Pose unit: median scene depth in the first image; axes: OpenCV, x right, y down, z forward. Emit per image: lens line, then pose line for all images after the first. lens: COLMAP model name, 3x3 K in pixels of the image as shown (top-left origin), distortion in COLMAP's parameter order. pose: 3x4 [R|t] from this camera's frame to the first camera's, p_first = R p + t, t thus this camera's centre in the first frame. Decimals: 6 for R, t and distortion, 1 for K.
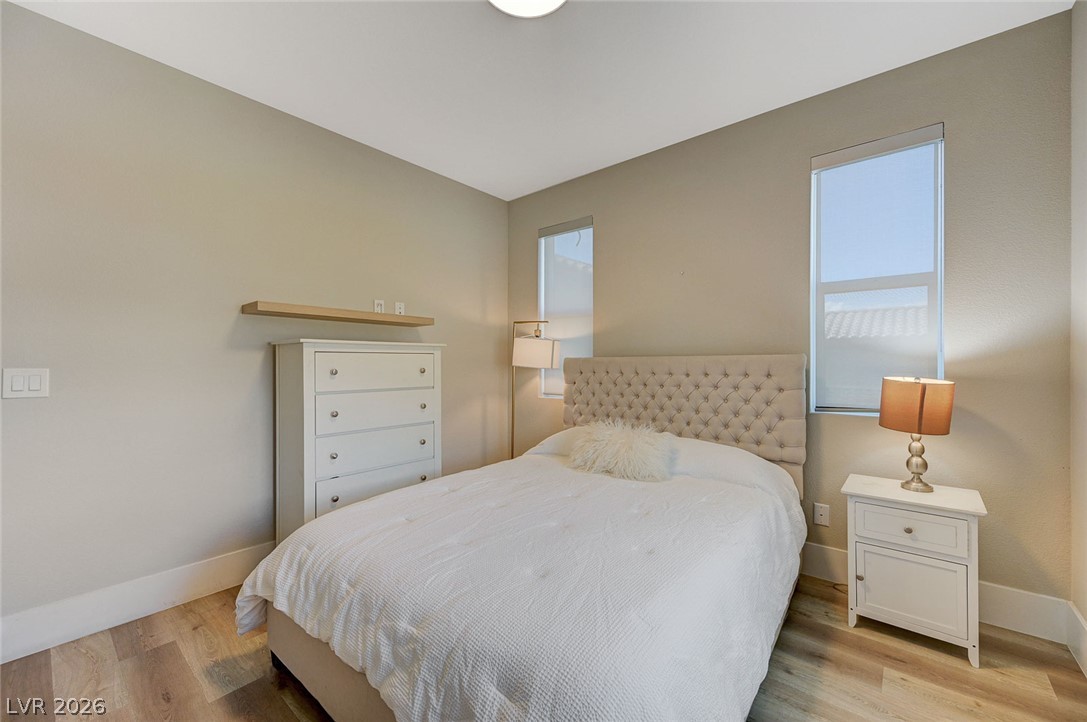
lens RADIAL K [[428.8, 0, 547.7], [0, 428.8, 364.0], [0, 0, 1]] dist [0.000390, -0.000196]
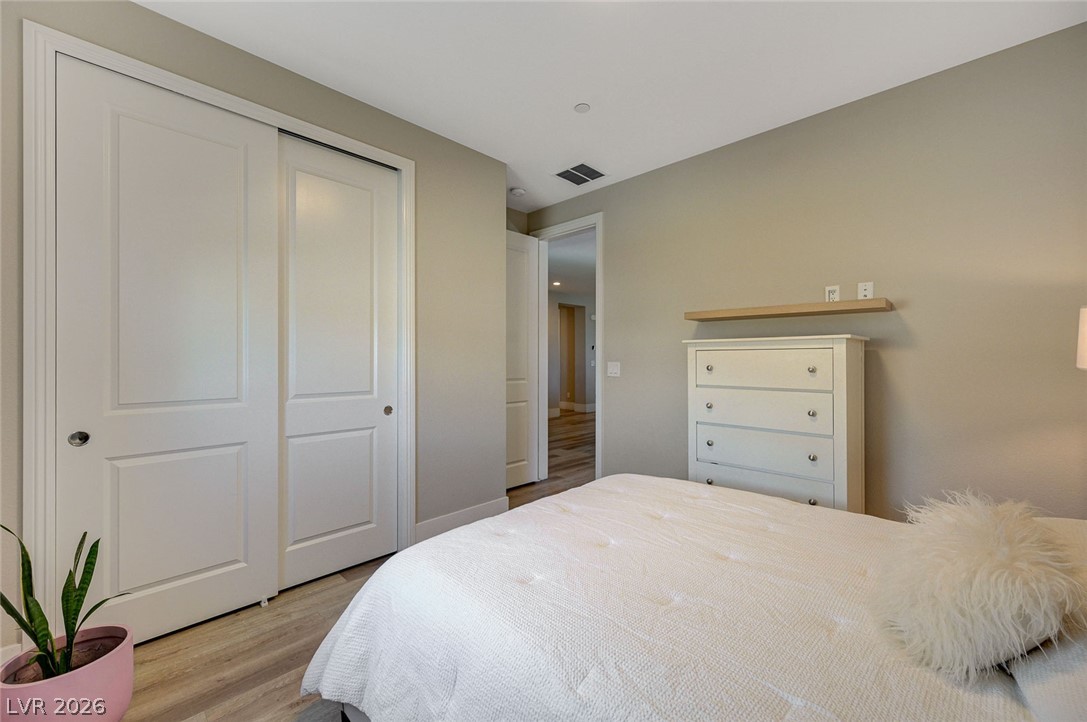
lens RADIAL K [[428.8, 0, 547.7], [0, 428.8, 364.0], [0, 0, 1]] dist [0.000390, -0.000196]
pose [[-0.053911, 0.017854, -0.998386, 0.643130], [-0.001383, 0.999838, 0.017955, -0.011976], [0.998545, 0.002348, -0.053878, 0.637702]]
